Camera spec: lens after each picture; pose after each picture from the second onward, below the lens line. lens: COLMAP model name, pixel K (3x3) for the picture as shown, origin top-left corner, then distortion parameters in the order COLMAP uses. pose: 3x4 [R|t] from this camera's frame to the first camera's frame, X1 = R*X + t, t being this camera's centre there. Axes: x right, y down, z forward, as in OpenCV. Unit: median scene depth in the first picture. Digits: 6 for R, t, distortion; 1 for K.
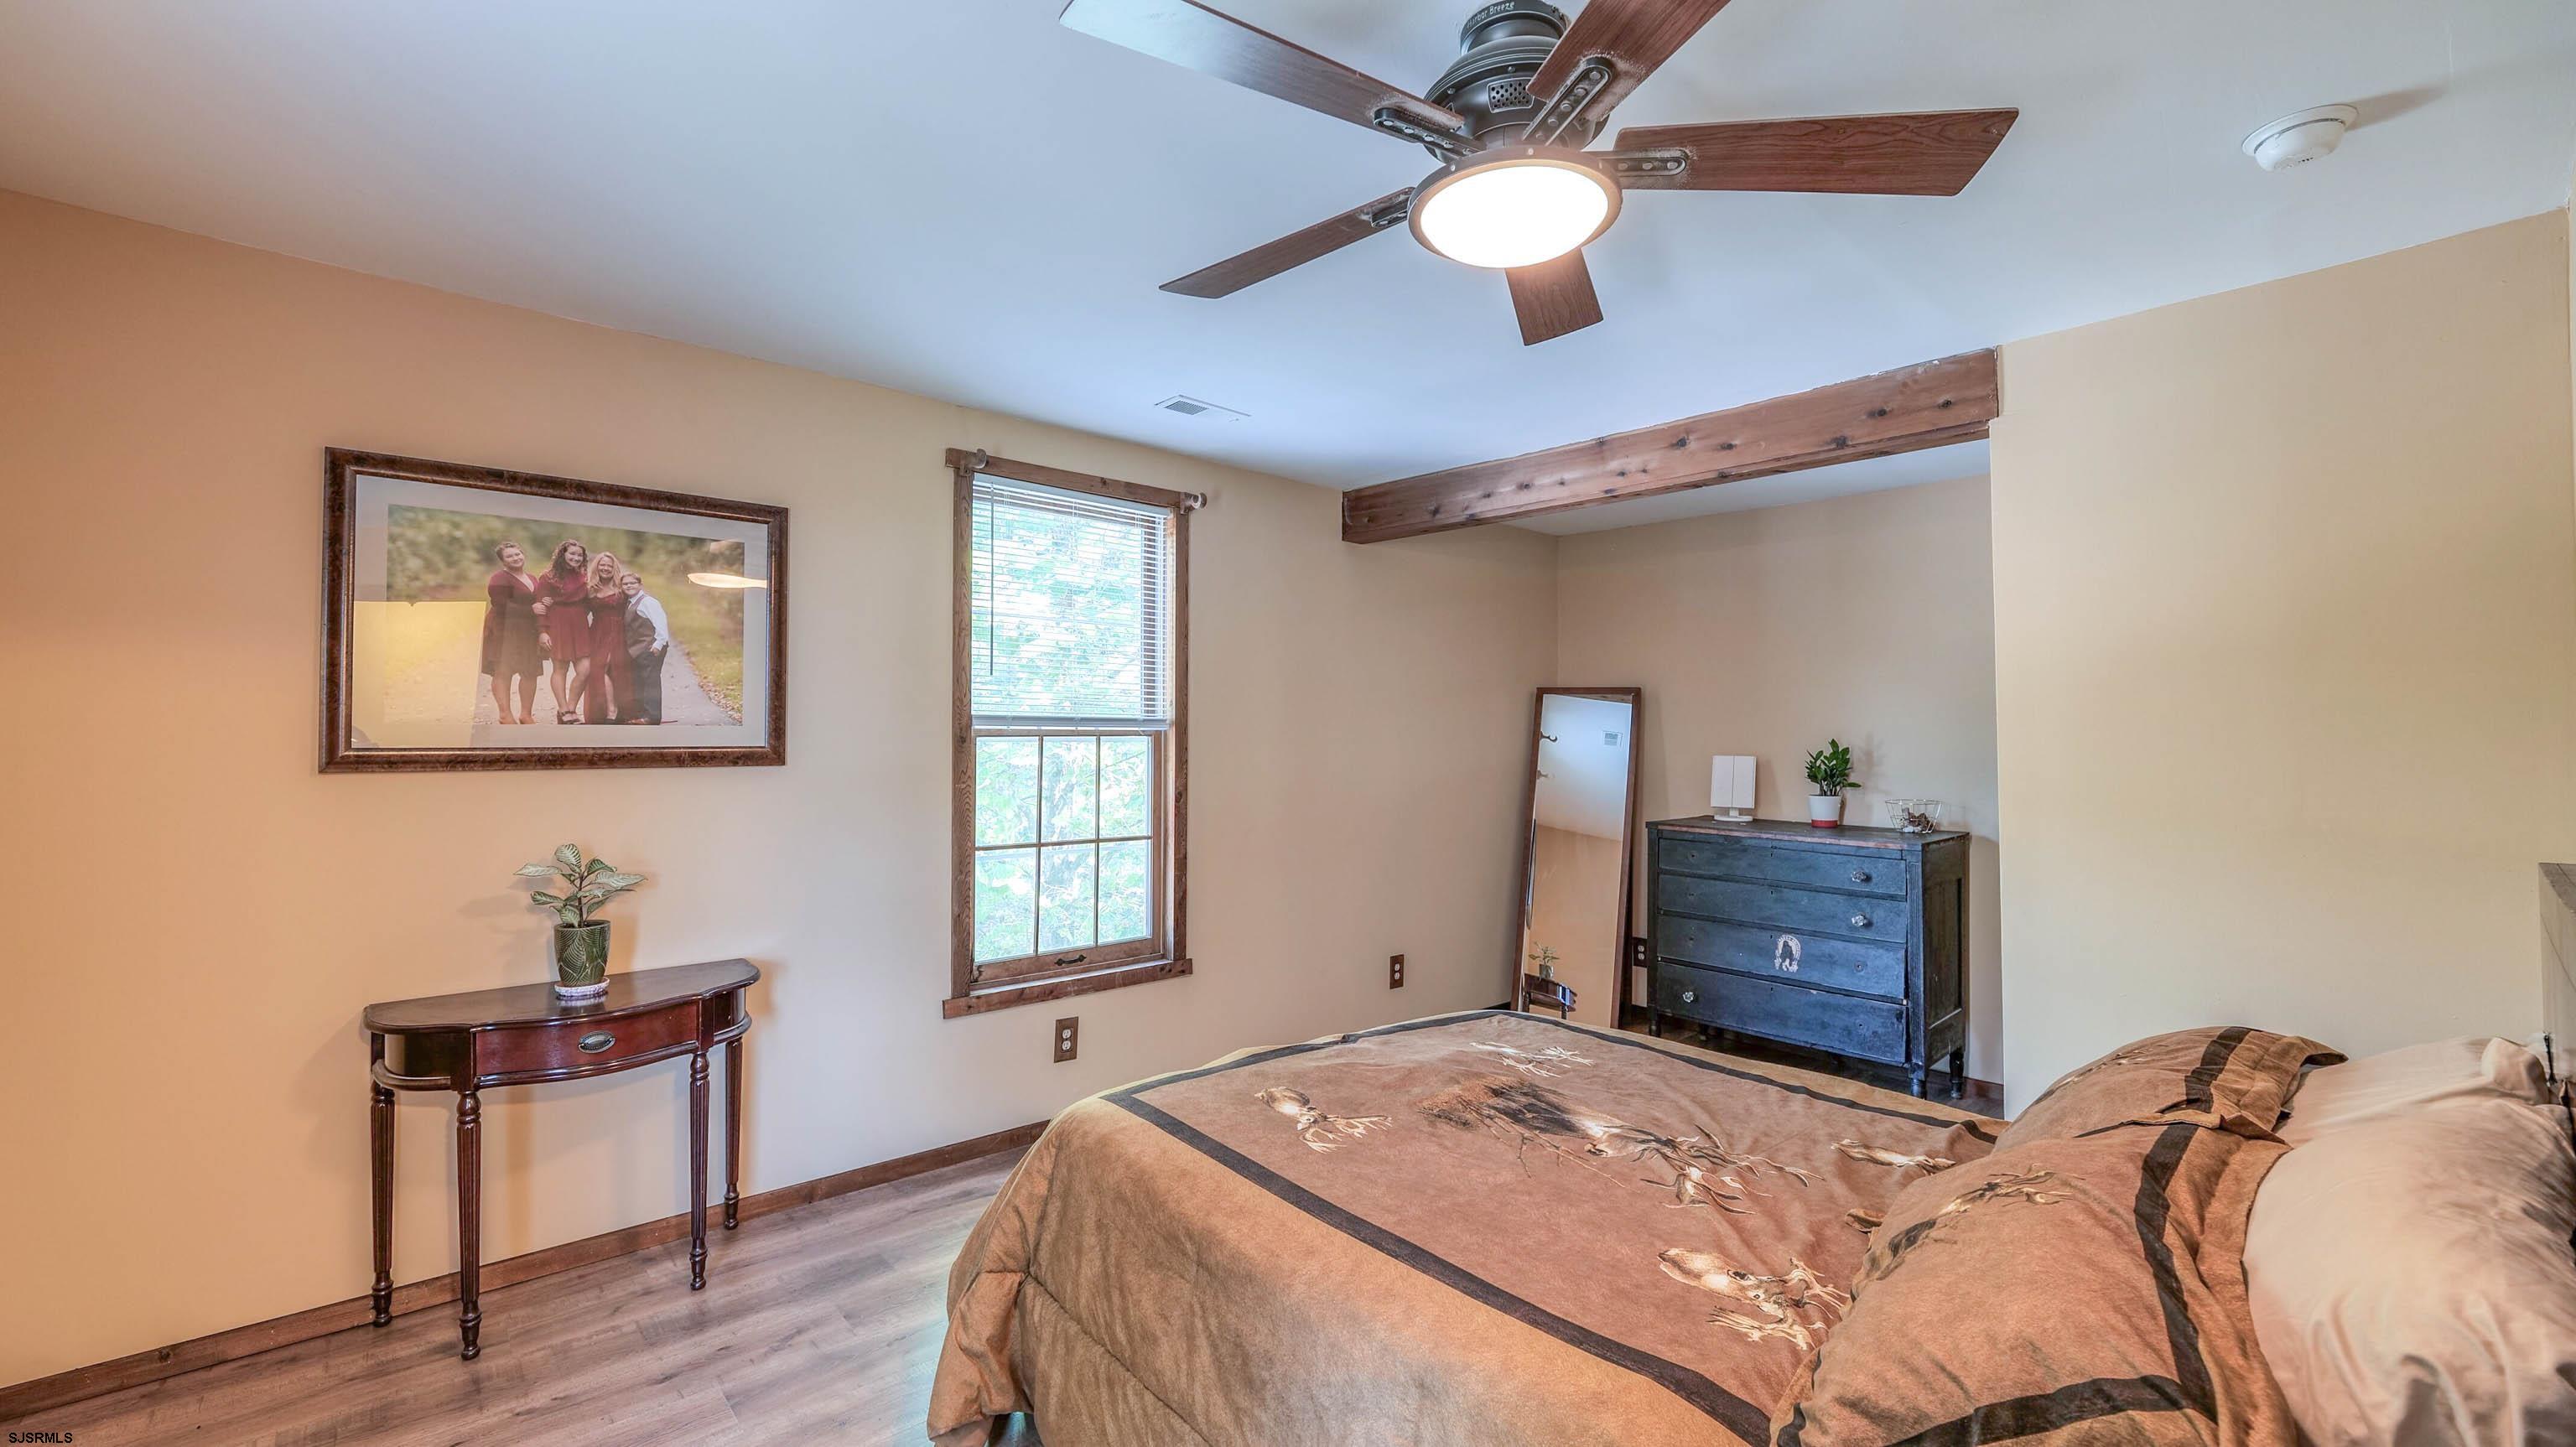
lens RADIAL K [[1053.3, 0, 1279.6], [0, 1053.3, 728.2], [0, 0, 1]] dist [-0.011732, 0.001923]
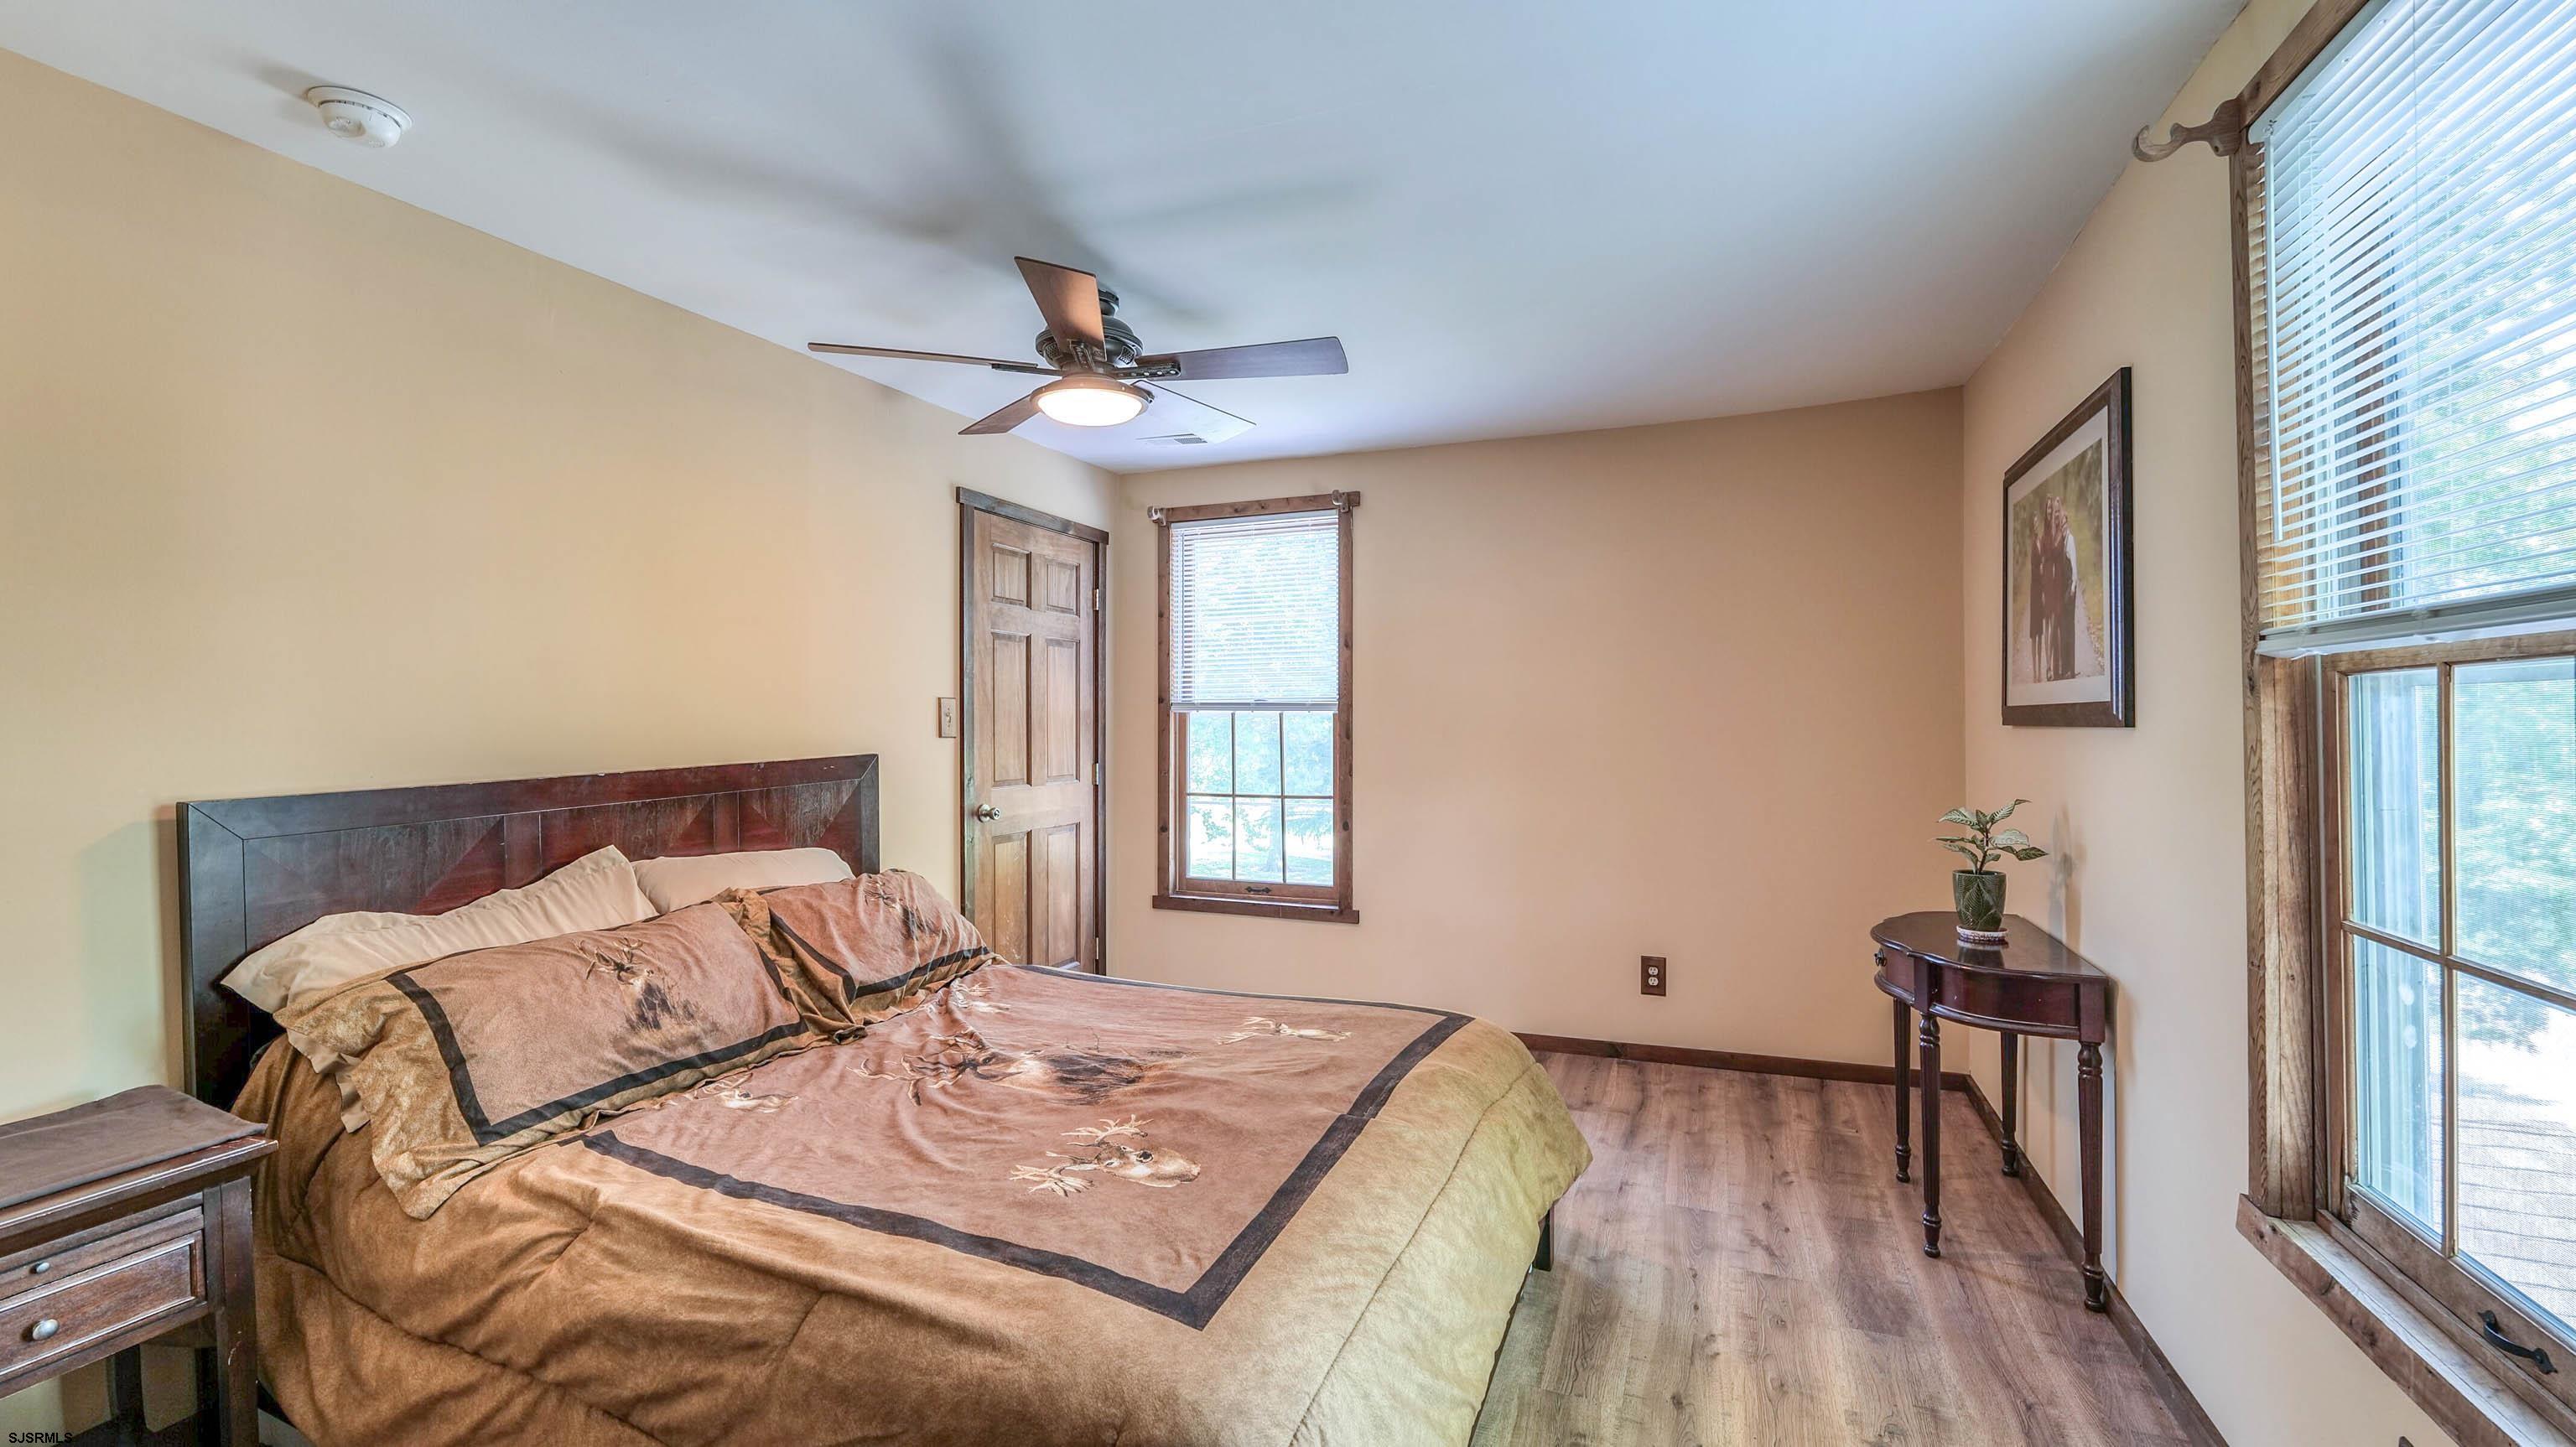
lens RADIAL K [[1053.3, 0, 1274.9], [0, 1053.3, 720.2], [0, 0, 1]] dist [-0.011732, 0.001923]
pose [[-0.903179, 0.003209, -0.429253, 0.443355], [0.005530, 0.999976, -0.004162, 0.037284], [0.429229, -0.006133, -0.903175, 1.719036]]
